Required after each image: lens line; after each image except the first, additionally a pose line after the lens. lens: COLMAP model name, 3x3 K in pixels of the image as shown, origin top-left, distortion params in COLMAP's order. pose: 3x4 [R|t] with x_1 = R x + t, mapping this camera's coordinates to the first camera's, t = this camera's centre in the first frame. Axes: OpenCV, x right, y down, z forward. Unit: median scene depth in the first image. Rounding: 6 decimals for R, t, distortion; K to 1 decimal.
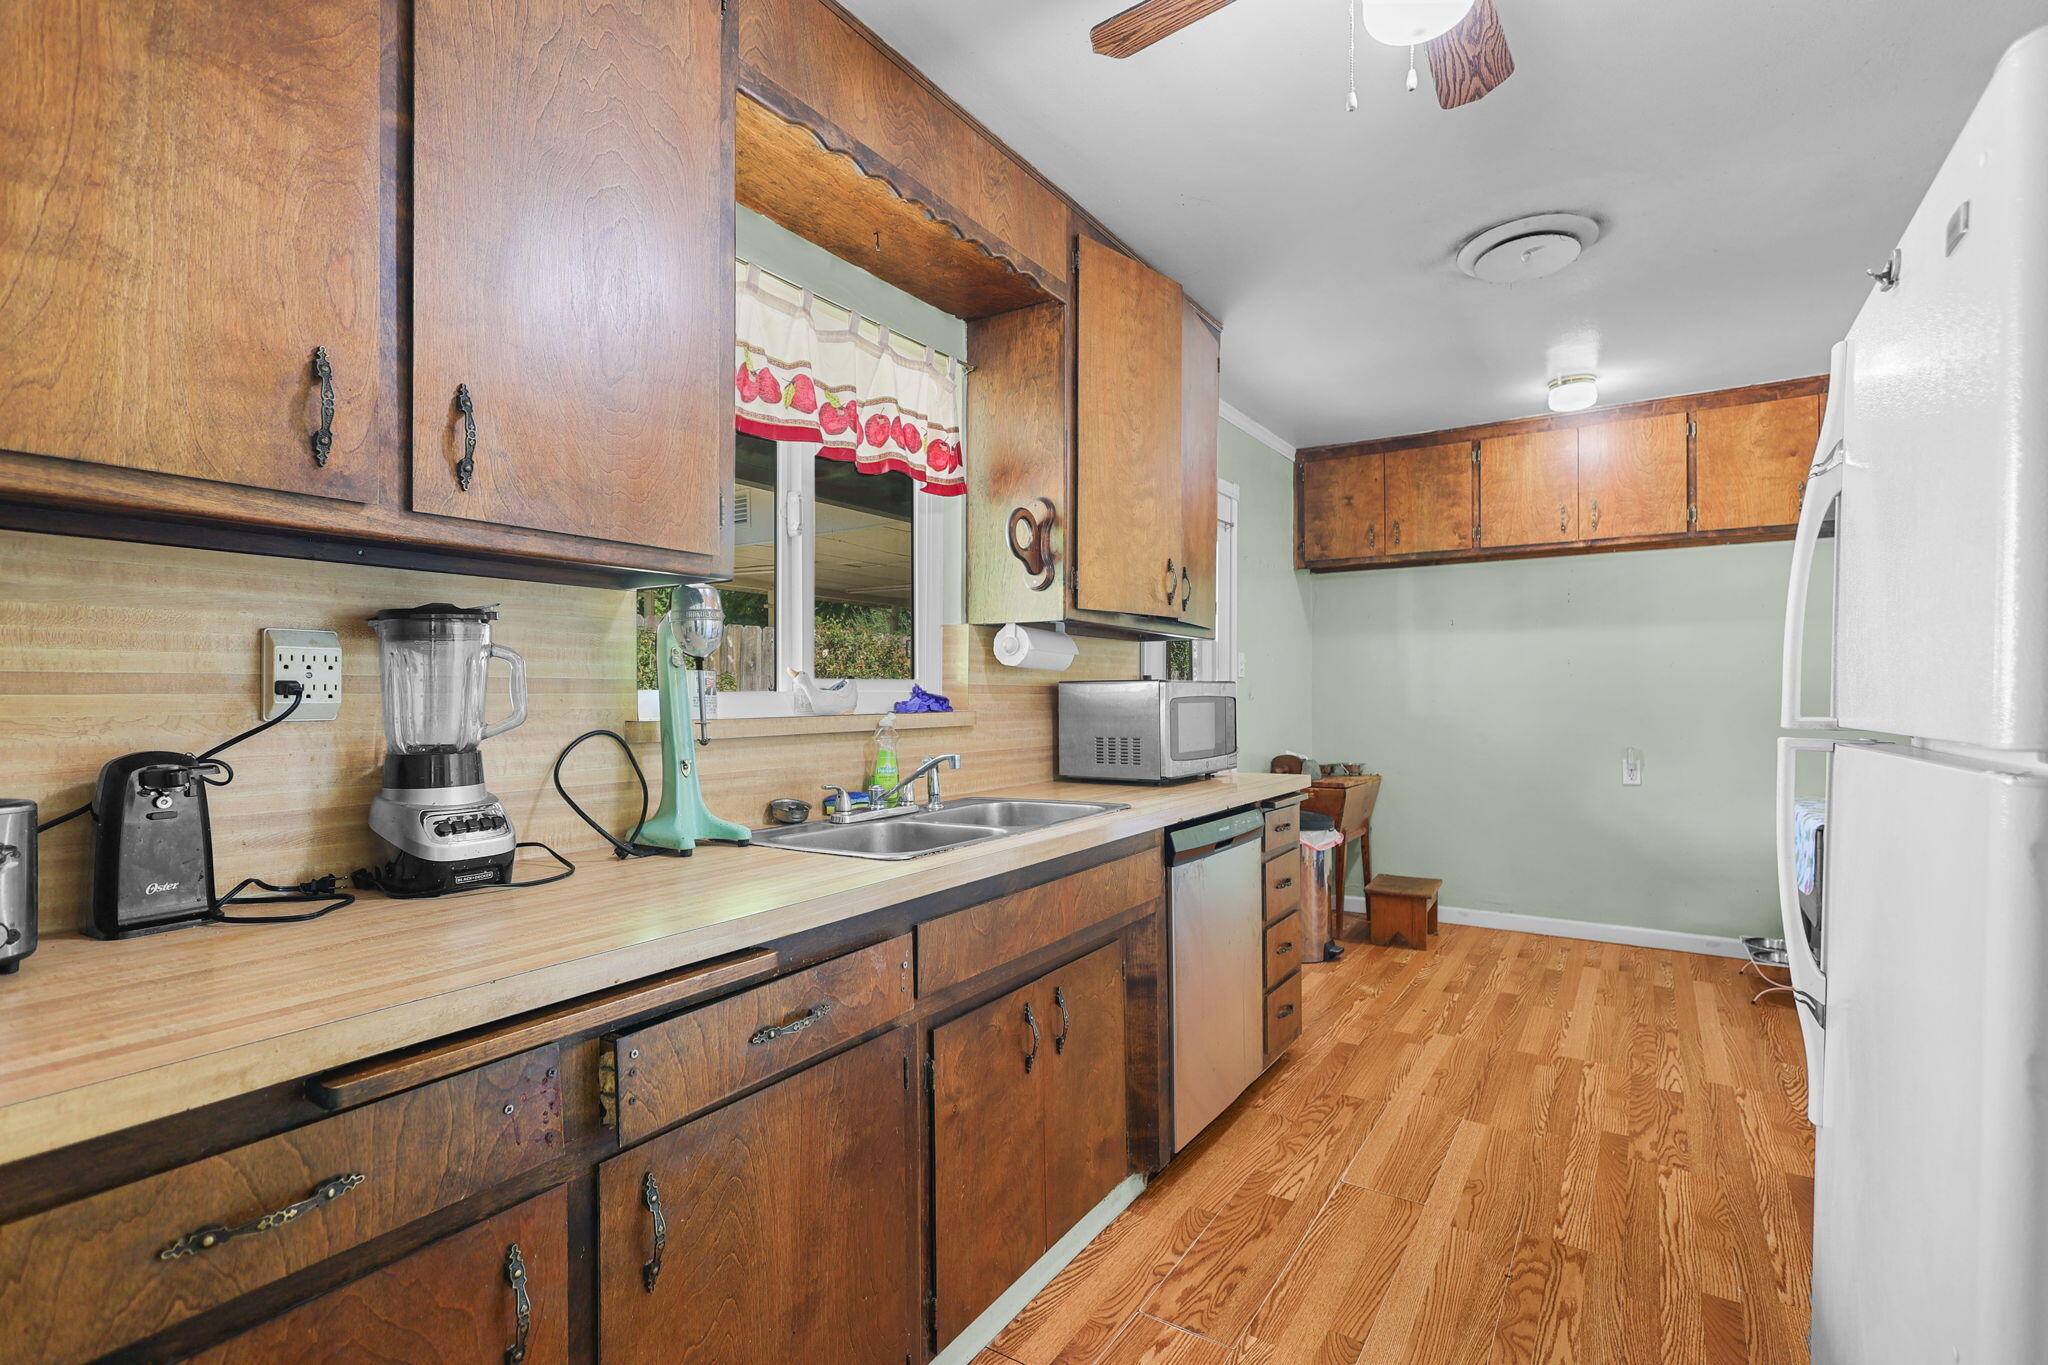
lens RADIAL K [[951.7, 0, 1019.6], [0, 951.7, 687.8], [0, 0, 1]] dist [0.004740, 0.000636]
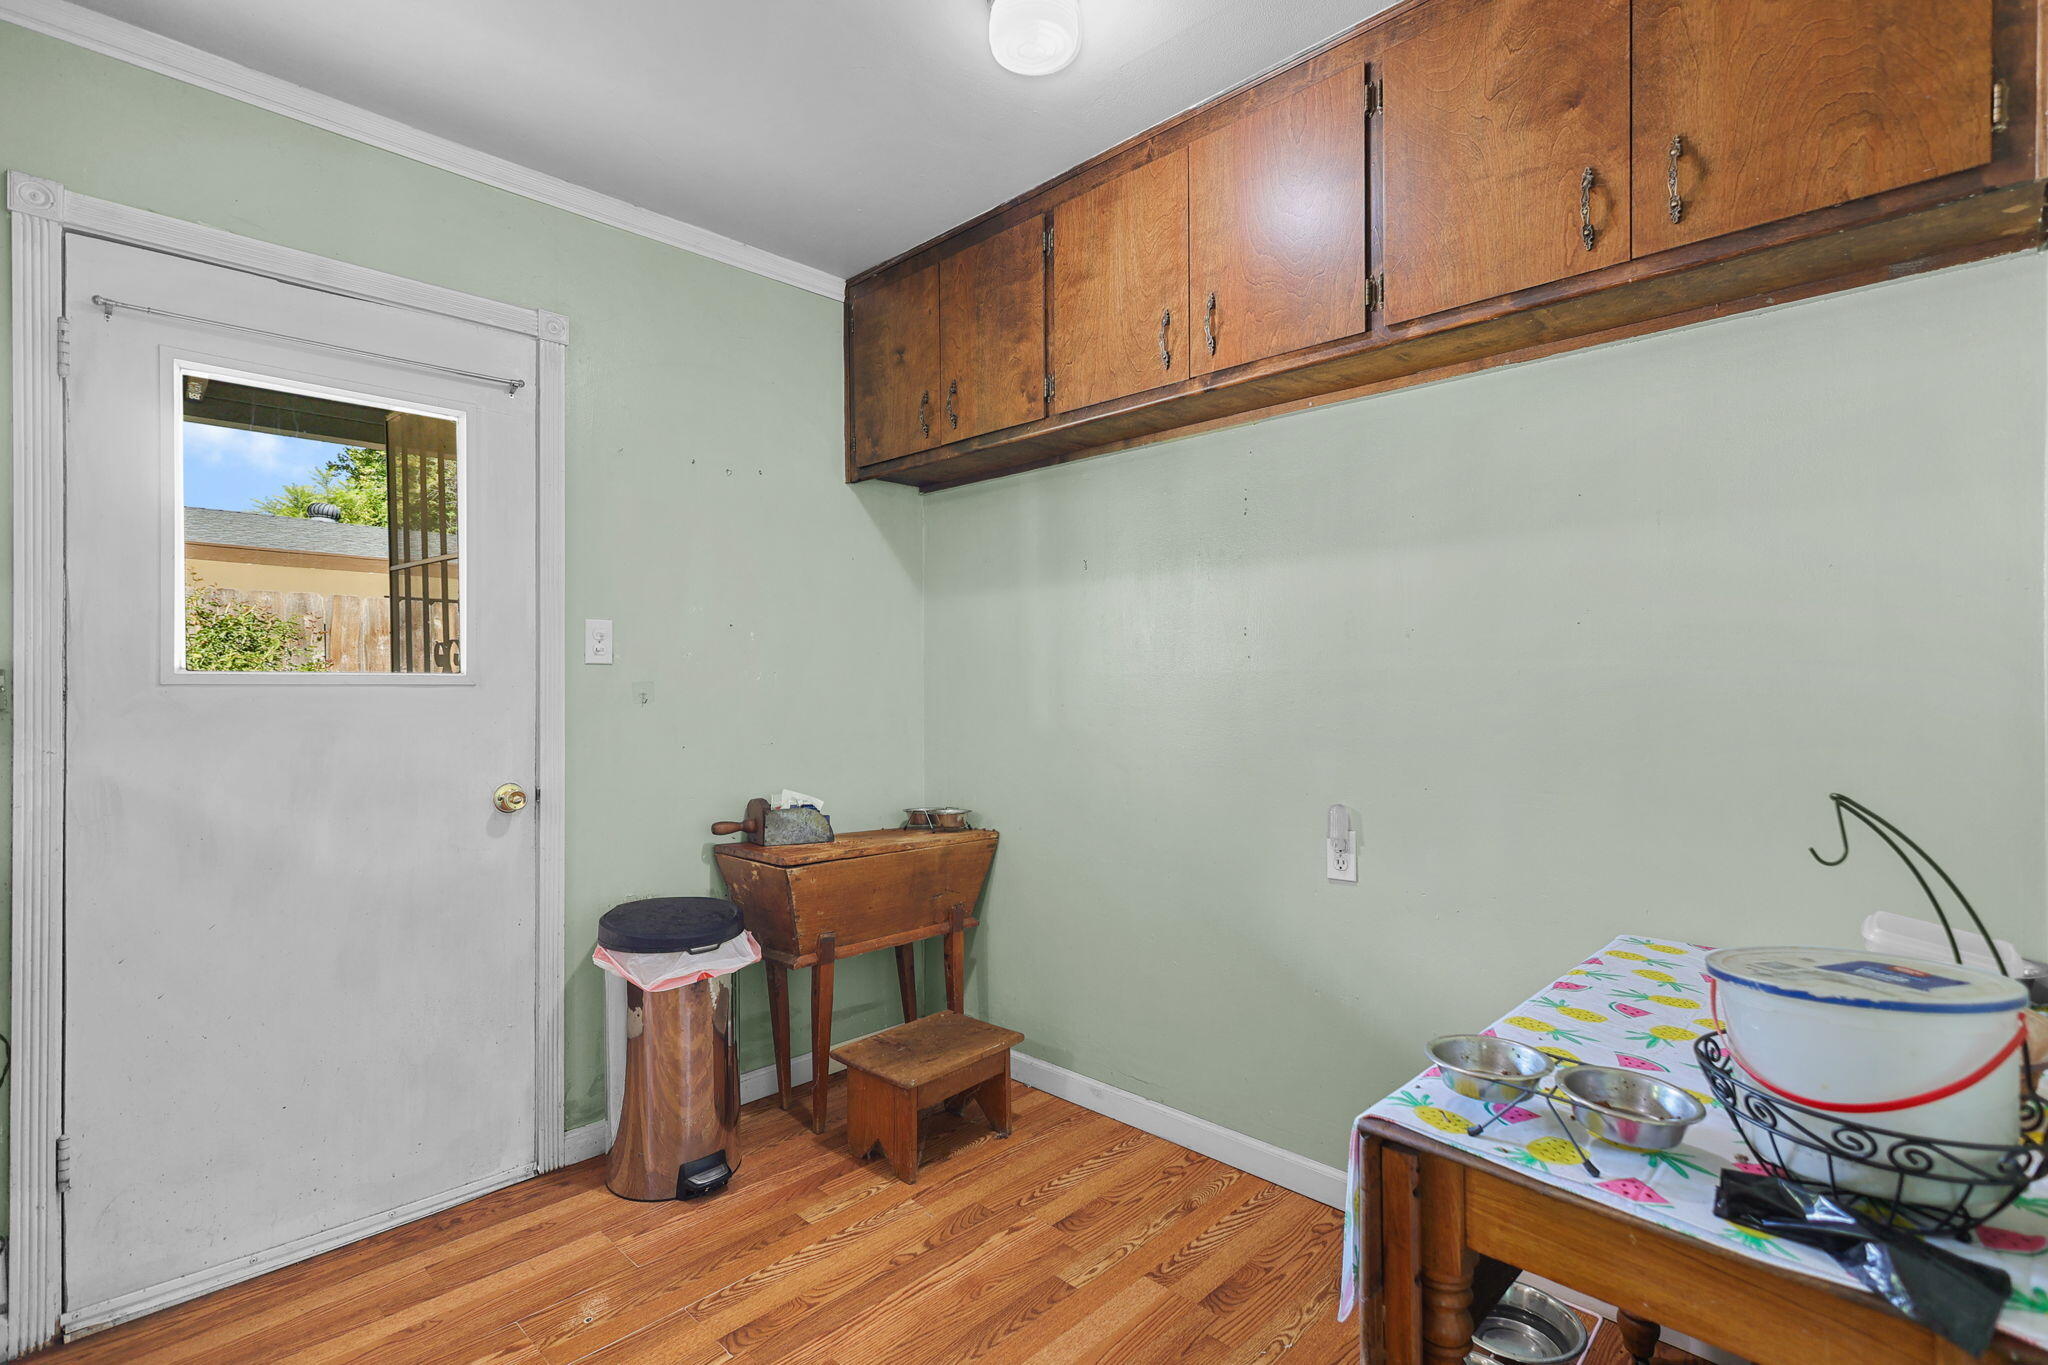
lens RADIAL K [[951.7, 0, 1030.0], [0, 951.7, 688.6], [0, 0, 1]] dist [0.004740, 0.000636]
pose [[0.983429, 0.006588, -0.181173, 0.630832], [-0.006364, 0.999978, 0.001821, 0.003000], [0.181181, -0.000638, 0.983450, 0.538638]]
